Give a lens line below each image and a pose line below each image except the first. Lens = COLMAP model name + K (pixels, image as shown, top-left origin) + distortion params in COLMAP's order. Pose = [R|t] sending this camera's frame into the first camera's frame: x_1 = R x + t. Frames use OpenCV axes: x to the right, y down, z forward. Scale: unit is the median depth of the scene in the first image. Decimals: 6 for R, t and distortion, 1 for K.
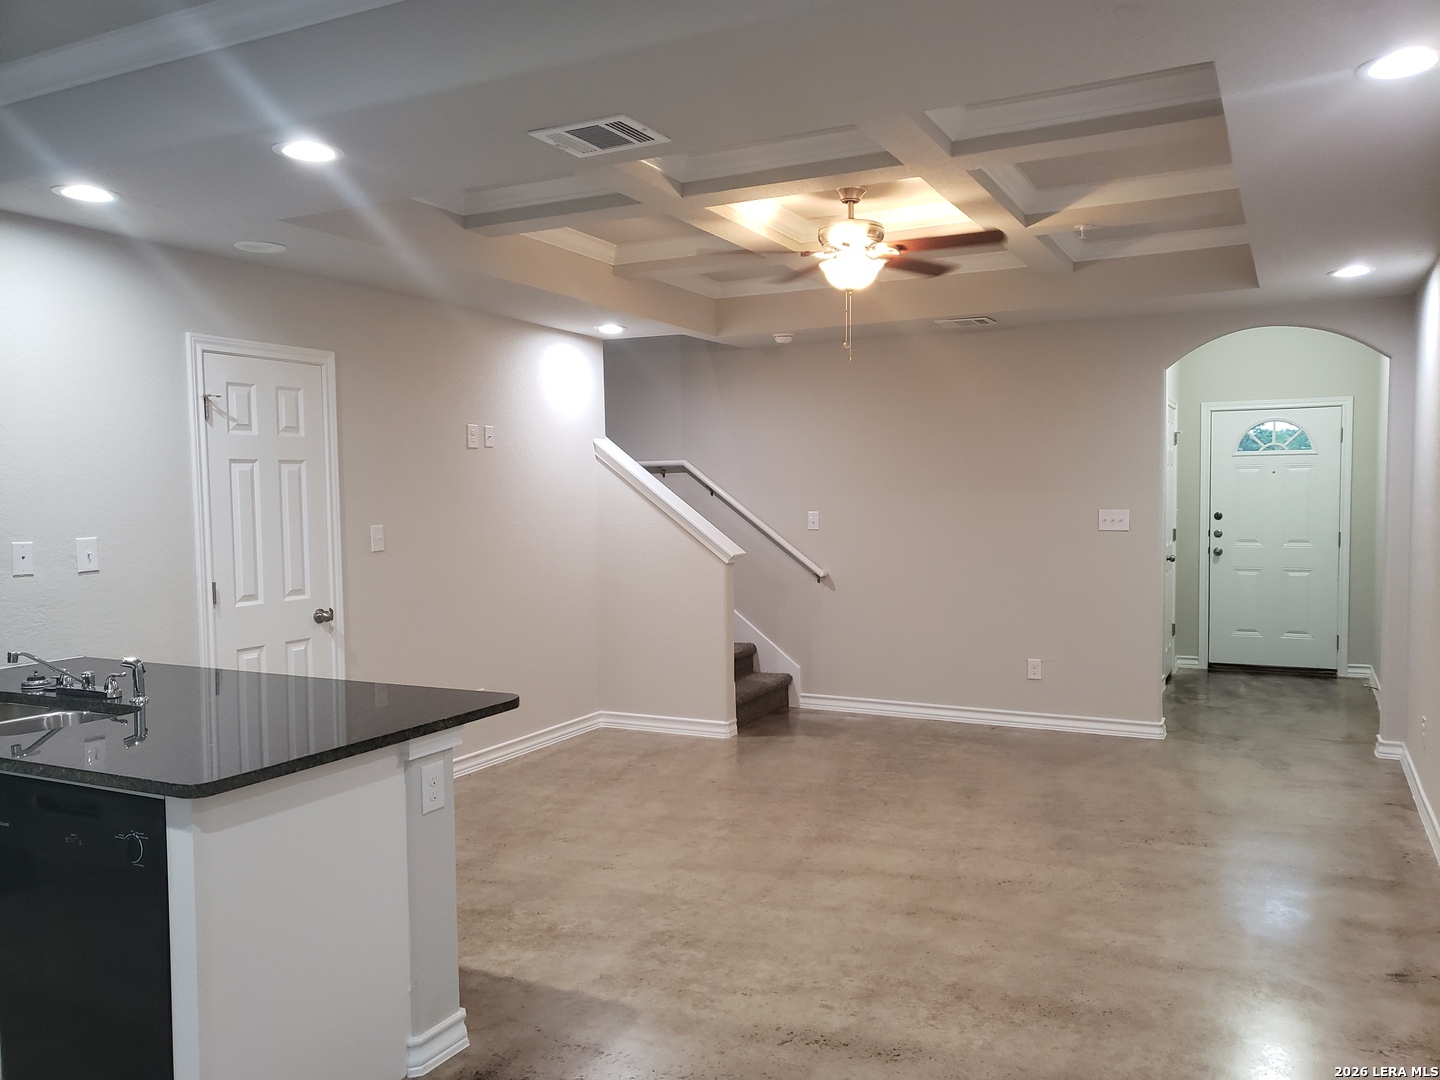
lens RADIAL K [[1112.5, 0, 719.9], [0, 1112.5, 543.2], [0, 0, 1]] dist [0.024038, 0.006859]
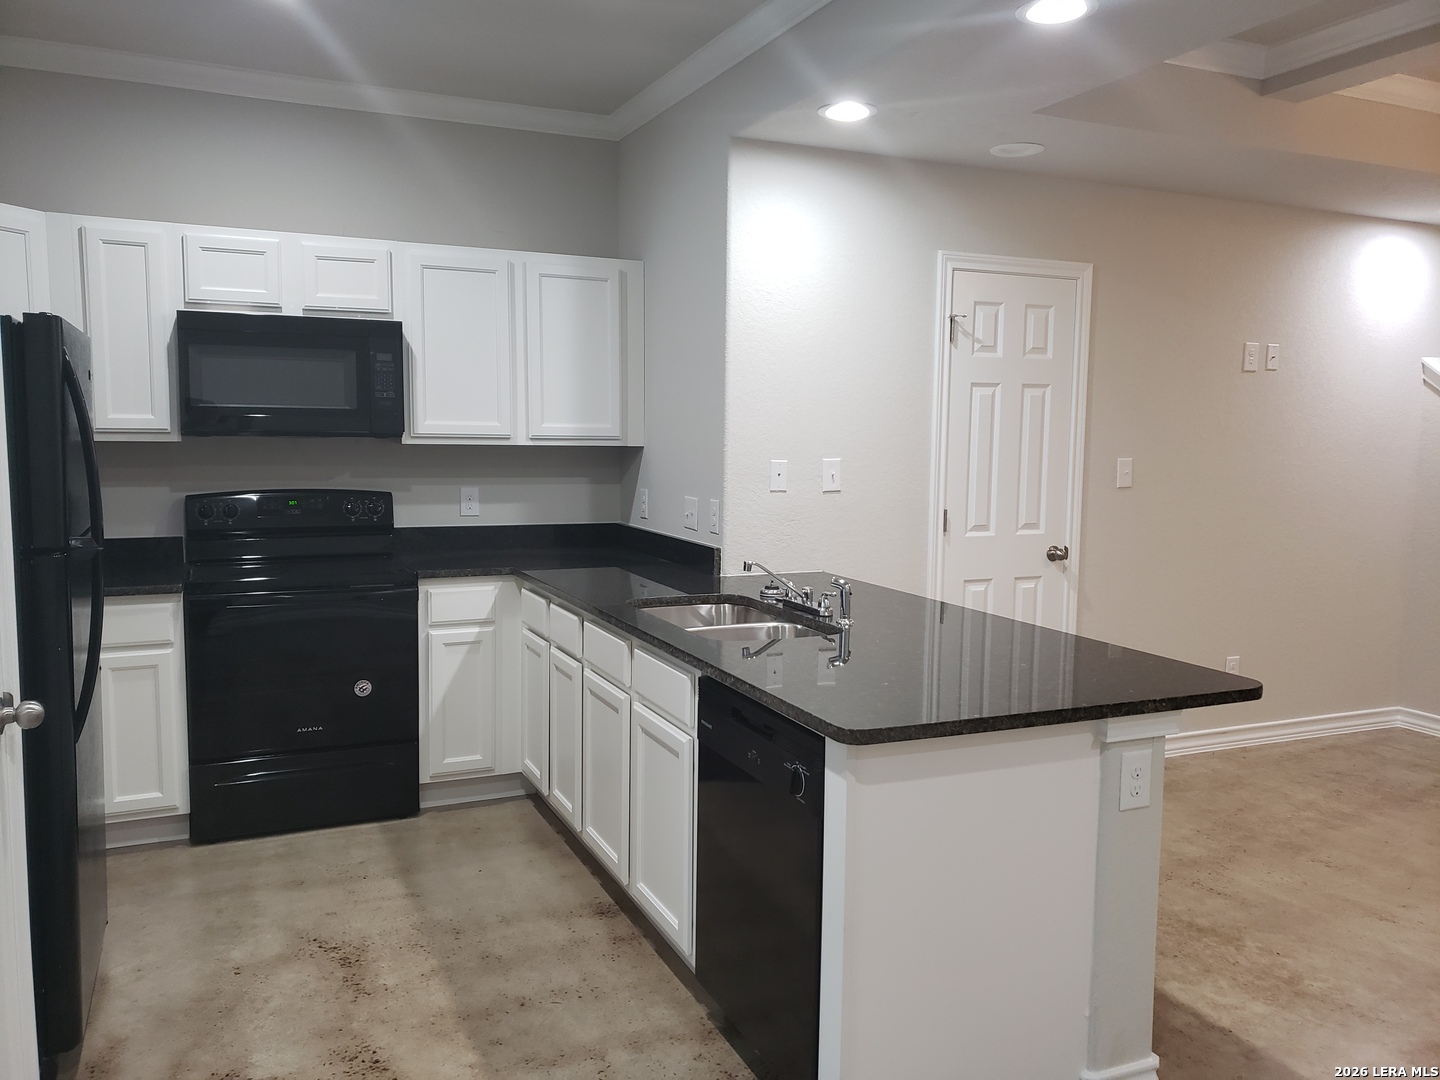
lens RADIAL K [[1112.5, 0, 719.9], [0, 1112.5, 543.2], [0, 0, 1]] dist [0.024038, 0.006859]
pose [[0.783858, 0.088218, -0.614642, -0.007907], [-0.053793, 0.995783, 0.074319, 0.003281], [0.618606, -0.025192, 0.785298, 0.127163]]
